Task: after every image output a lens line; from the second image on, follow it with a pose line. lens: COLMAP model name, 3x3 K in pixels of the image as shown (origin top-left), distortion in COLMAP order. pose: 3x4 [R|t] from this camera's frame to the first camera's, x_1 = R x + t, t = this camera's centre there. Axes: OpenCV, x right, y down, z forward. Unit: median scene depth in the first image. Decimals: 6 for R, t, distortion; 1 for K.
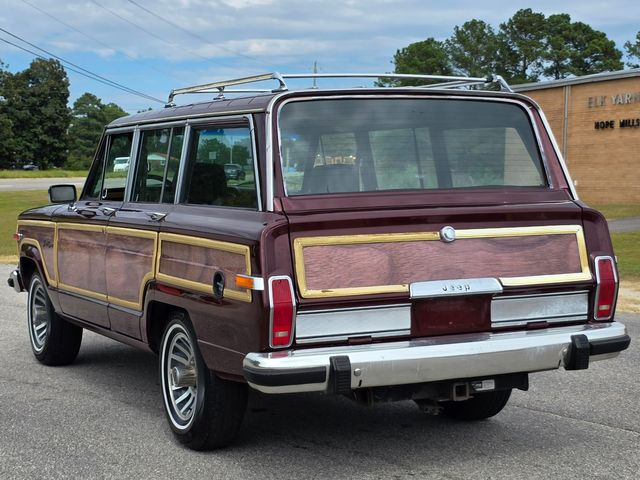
lens RADIAL K [[1203.6, 0, 320.0], [0, 1203.6, 240.0], [0, 0, 1]] dist [0.172032, -0.474694]
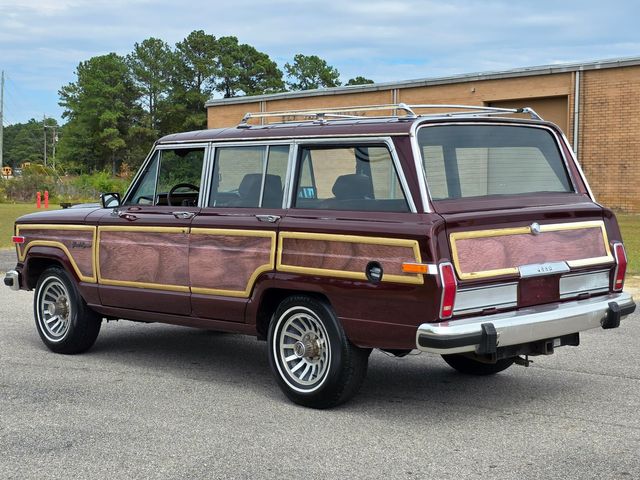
lens RADIAL K [[1107.8, 0, 320.4], [0, 1107.8, 216.1], [0, 0, 1]] dist [0.133760, -0.106151]
pose [[0.954541, -0.013429, 0.297776, -0.472573], [0.019682, 0.999644, -0.018010, -0.001282], [-0.297428, 0.023052, 0.954466, -0.088250]]
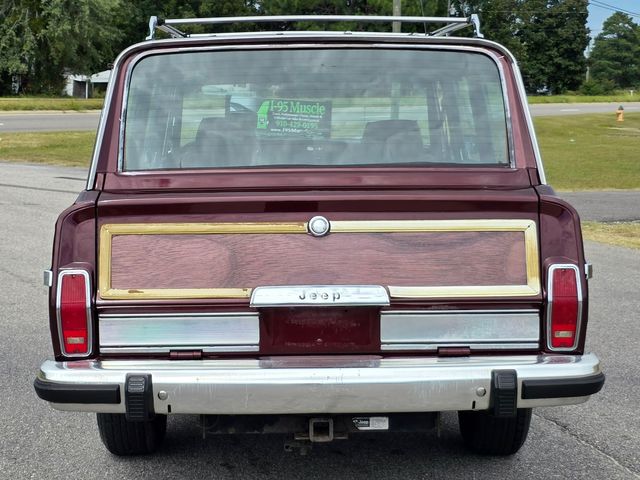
lens RADIAL K [[1203.6, 0, 320.0], [0, 1203.6, 240.0], [0, 0, 1]] dist [0.172032, -0.474694]
pose [[0.909975, 0.055301, -0.410958, 0.419245], [-0.033785, 0.997660, 0.059443, -0.041396], [0.413284, -0.040207, 0.909714, 0.293315]]
